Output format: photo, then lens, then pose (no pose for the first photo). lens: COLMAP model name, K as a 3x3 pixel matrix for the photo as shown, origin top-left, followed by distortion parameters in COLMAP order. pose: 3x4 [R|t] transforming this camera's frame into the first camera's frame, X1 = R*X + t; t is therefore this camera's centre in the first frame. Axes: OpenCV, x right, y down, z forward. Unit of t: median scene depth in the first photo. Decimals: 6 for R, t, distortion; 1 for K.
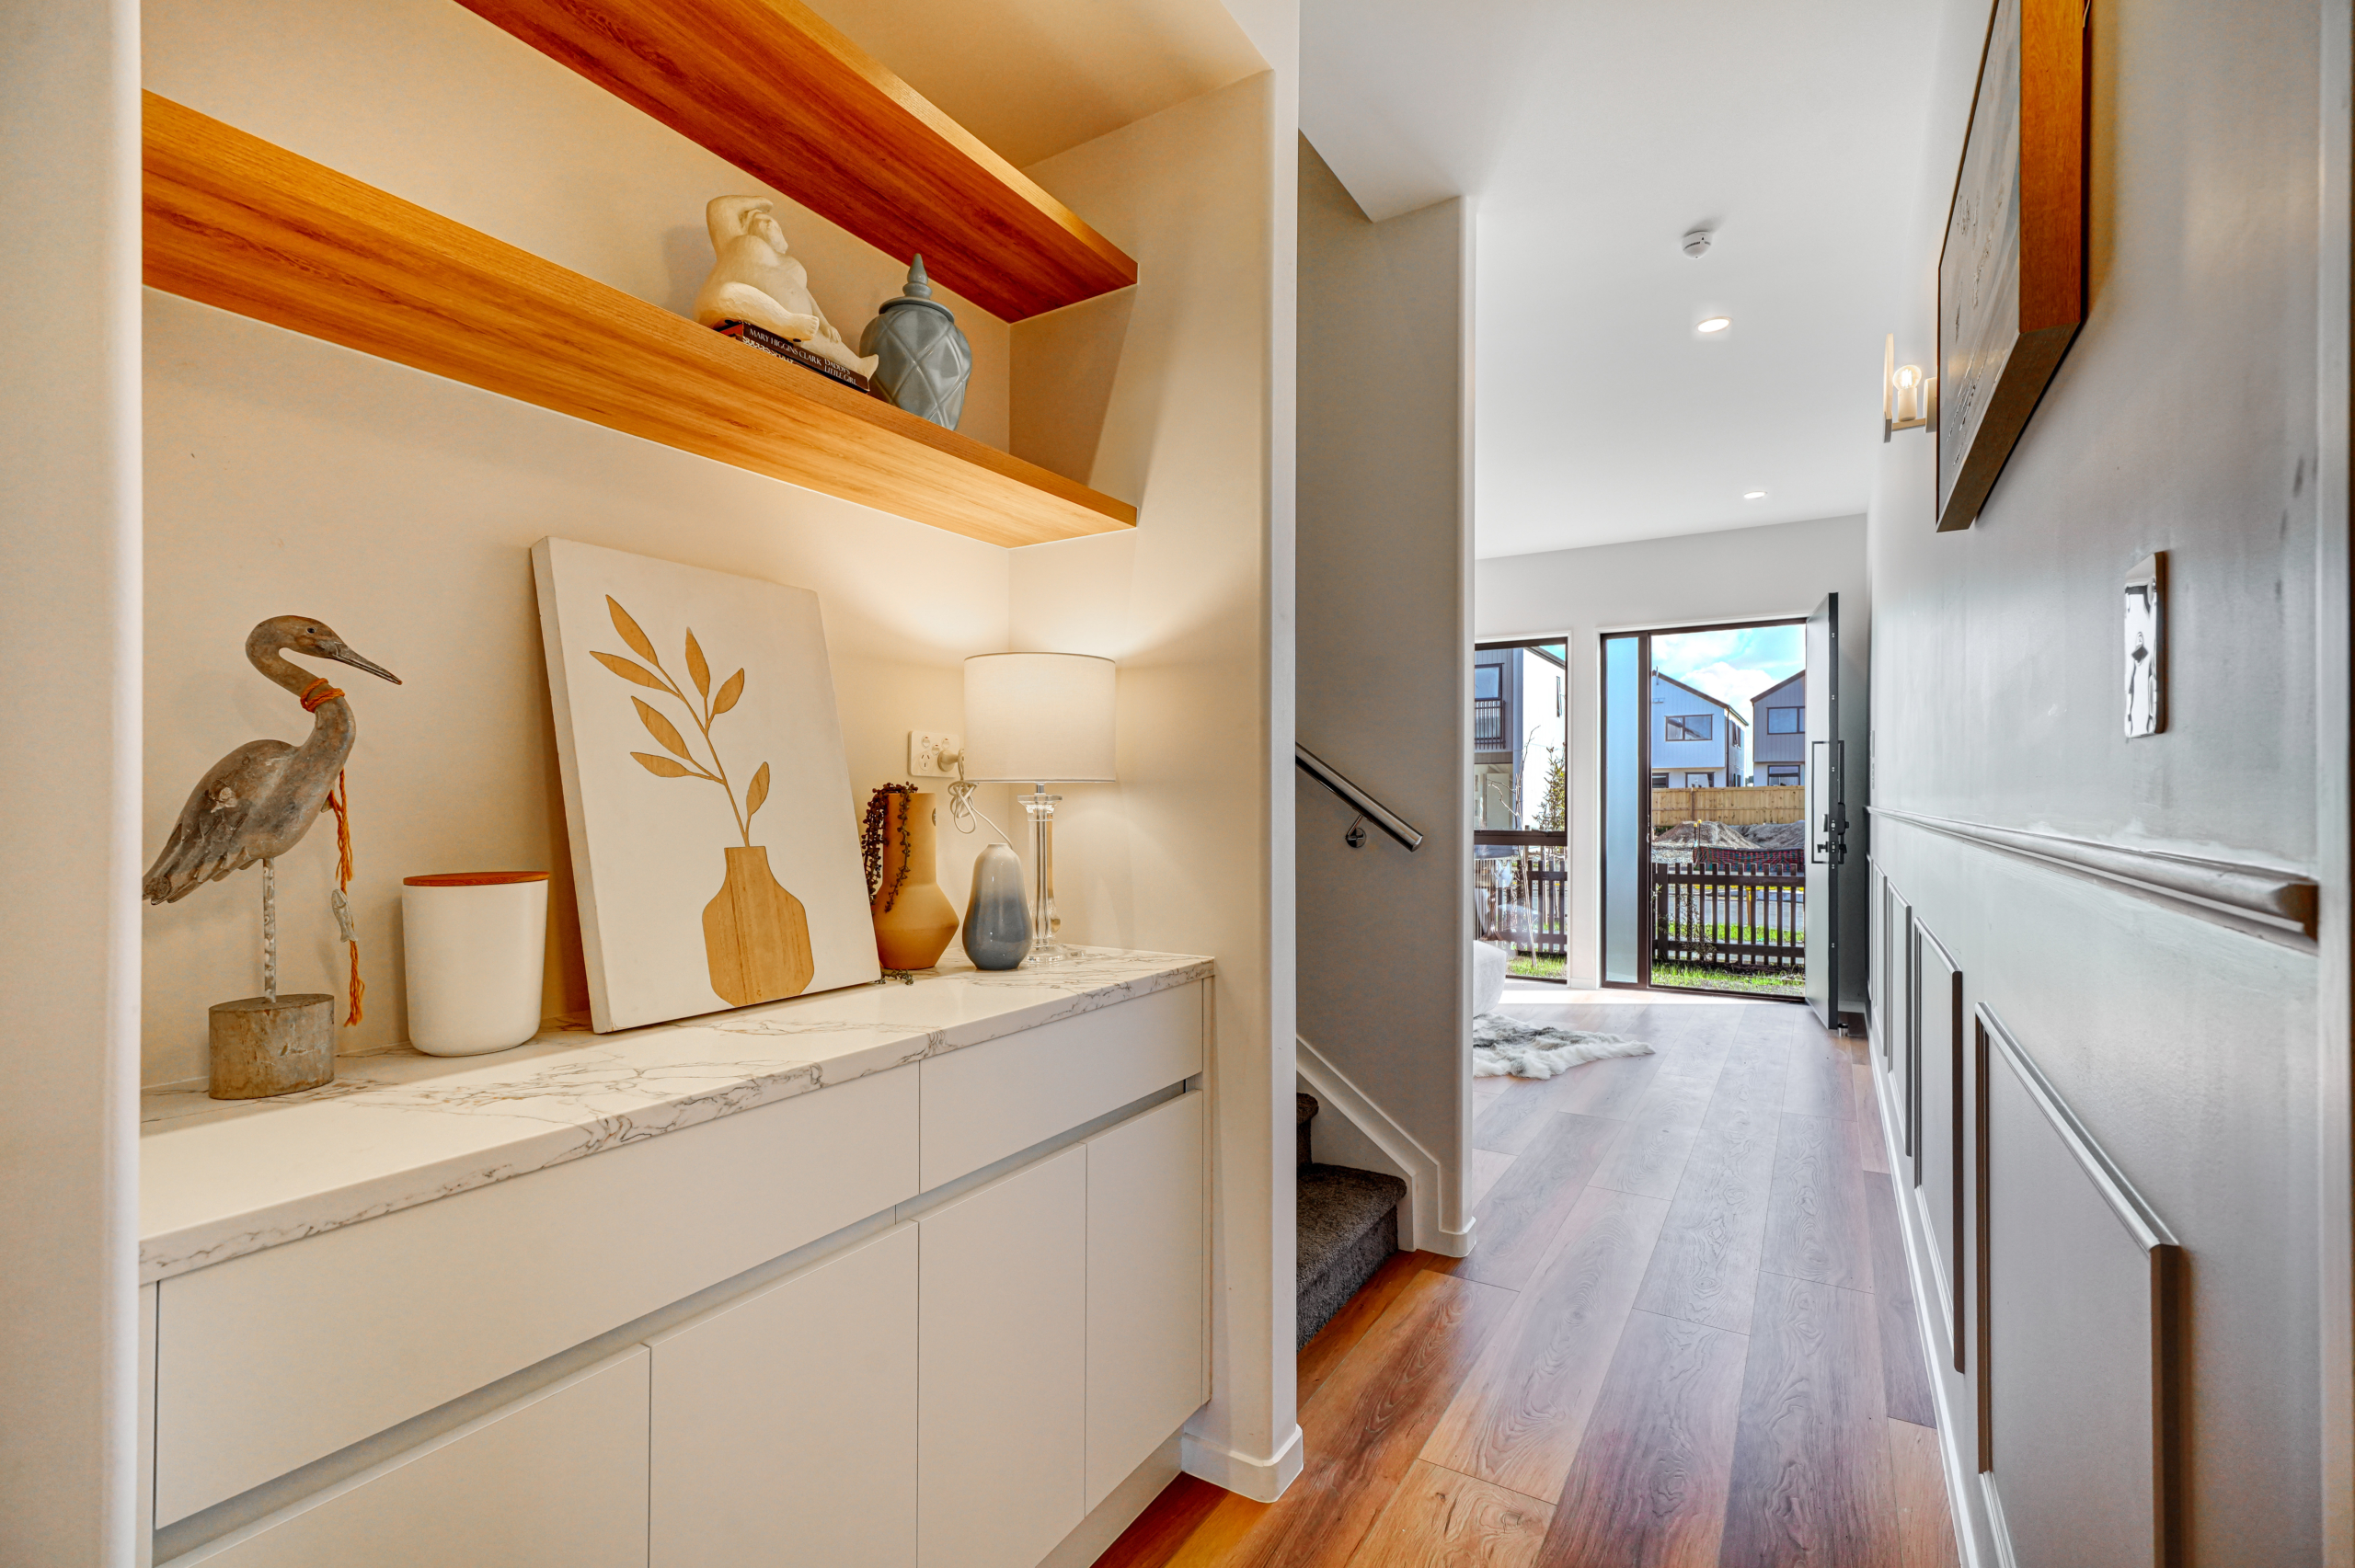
lens RADIAL K [[1061.8, 0, 1177.5], [0, 1061.8, 793.9], [0, 0, 1]] dist [0.001832, 0.000065]
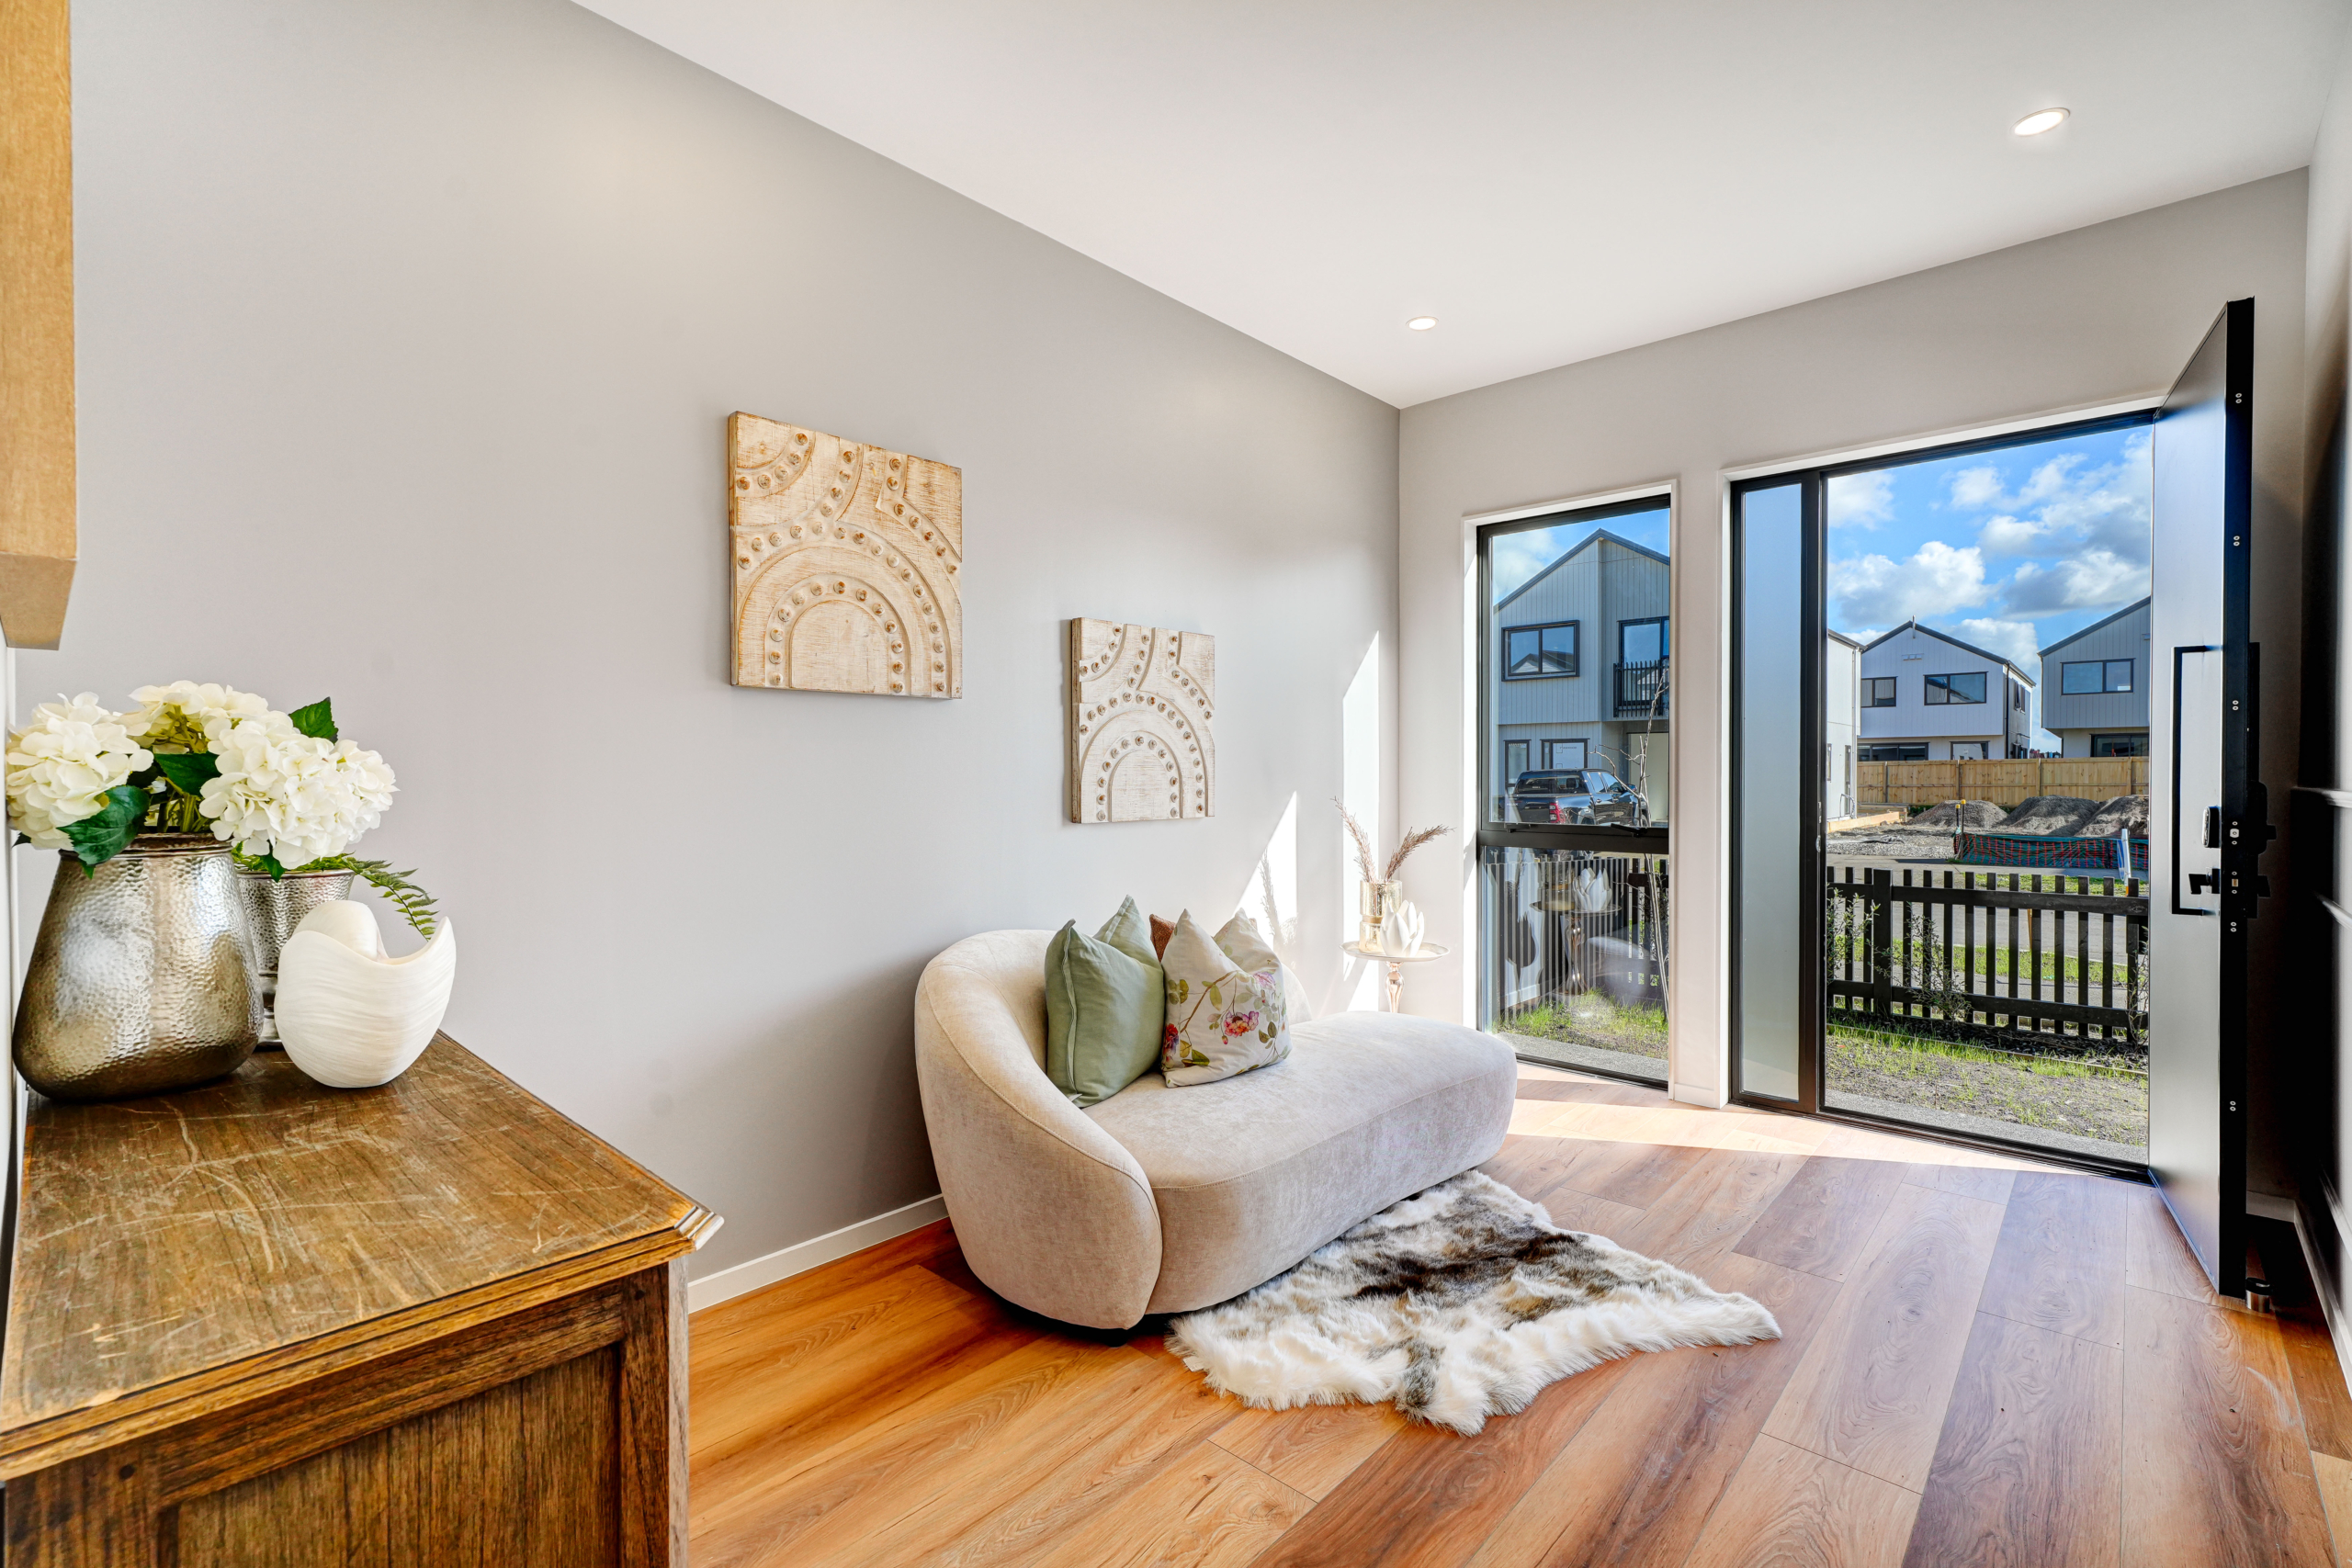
lens RADIAL K [[1060.5, 0, 1175.1], [0, 1060.5, 776.6], [0, 0, 1]] dist [0.001832, 0.000065]
pose [[0.982373, 0.000149, -0.186931, 0.153236], [0.001276, 0.999971, 0.007503, 0.001079], [0.186927, -0.007609, 0.982344, 0.278150]]
